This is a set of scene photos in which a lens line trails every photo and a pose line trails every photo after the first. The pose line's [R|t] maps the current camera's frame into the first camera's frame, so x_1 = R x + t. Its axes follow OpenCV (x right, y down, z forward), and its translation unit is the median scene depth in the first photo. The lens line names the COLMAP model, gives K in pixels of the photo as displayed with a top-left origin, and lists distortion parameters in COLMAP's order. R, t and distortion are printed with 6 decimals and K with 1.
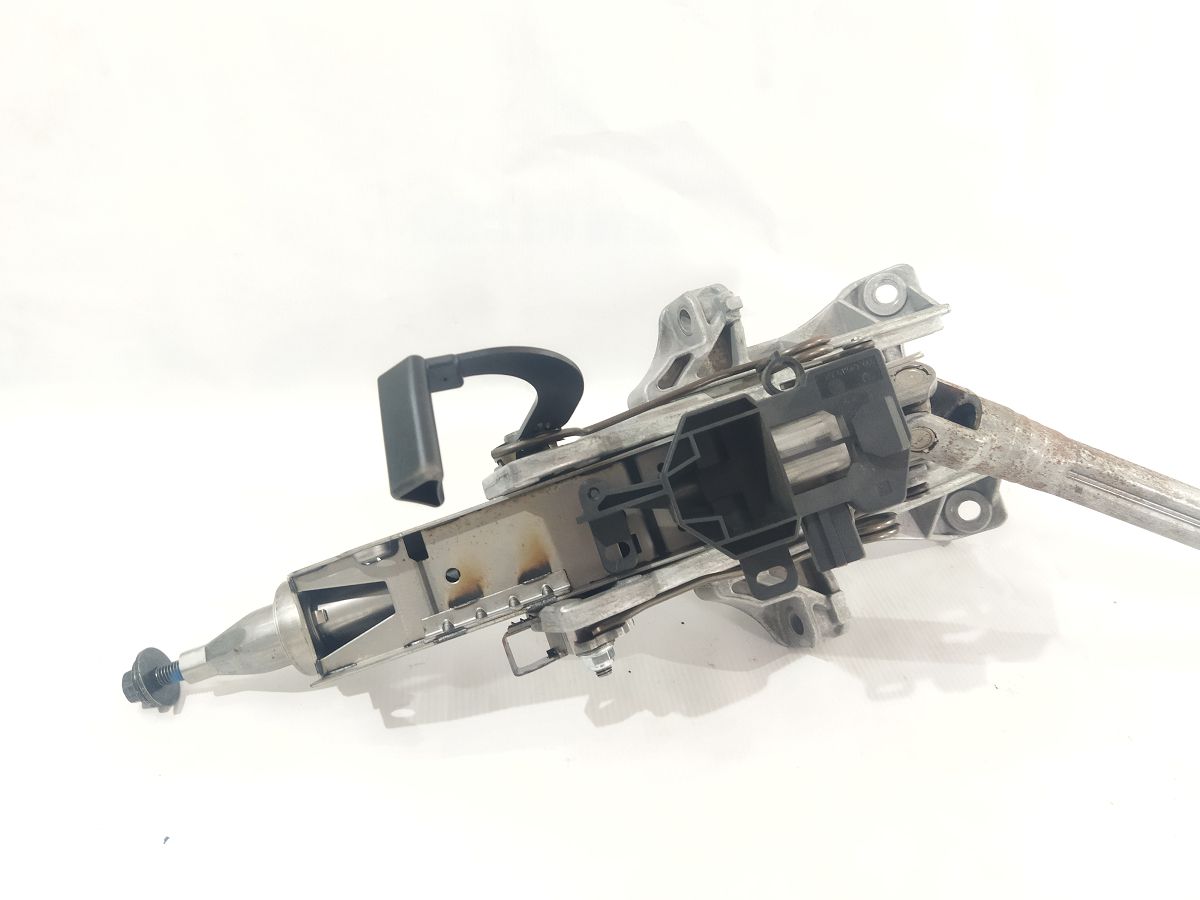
lens RADIAL K [[942.7, 0, 601.7], [0, 942.7, 446.7], [0, 0, 1]] dist [0.041645, -0.063318]
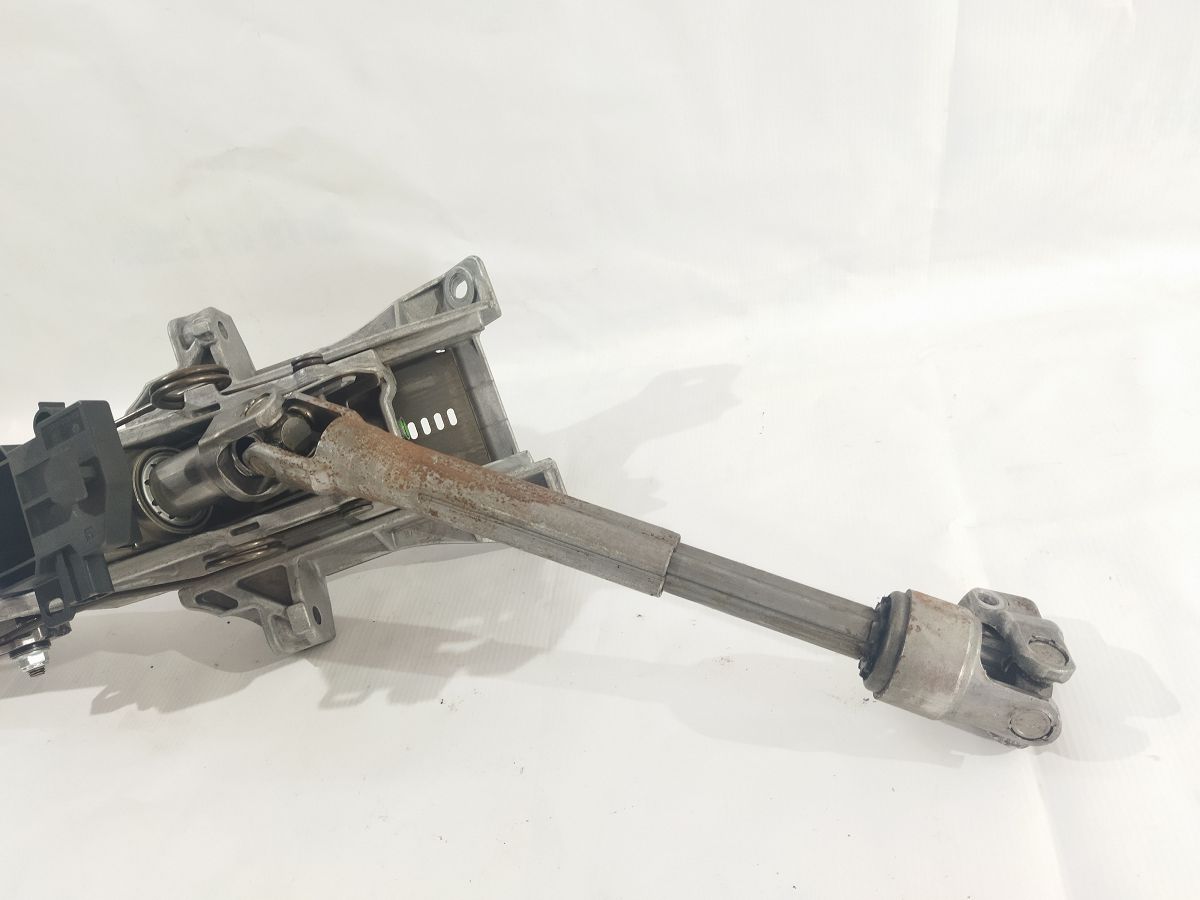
lens RADIAL K [[942.7, 0, 603.3], [0, 942.7, 450.1], [0, 0, 1]] dist [0.041645, -0.063318]
pose [[0.936350, -0.020257, -0.350484, 0.938322], [0.051497, 0.995460, 0.080043, -0.081154], [0.347272, -0.092997, 0.933142, 0.159665]]
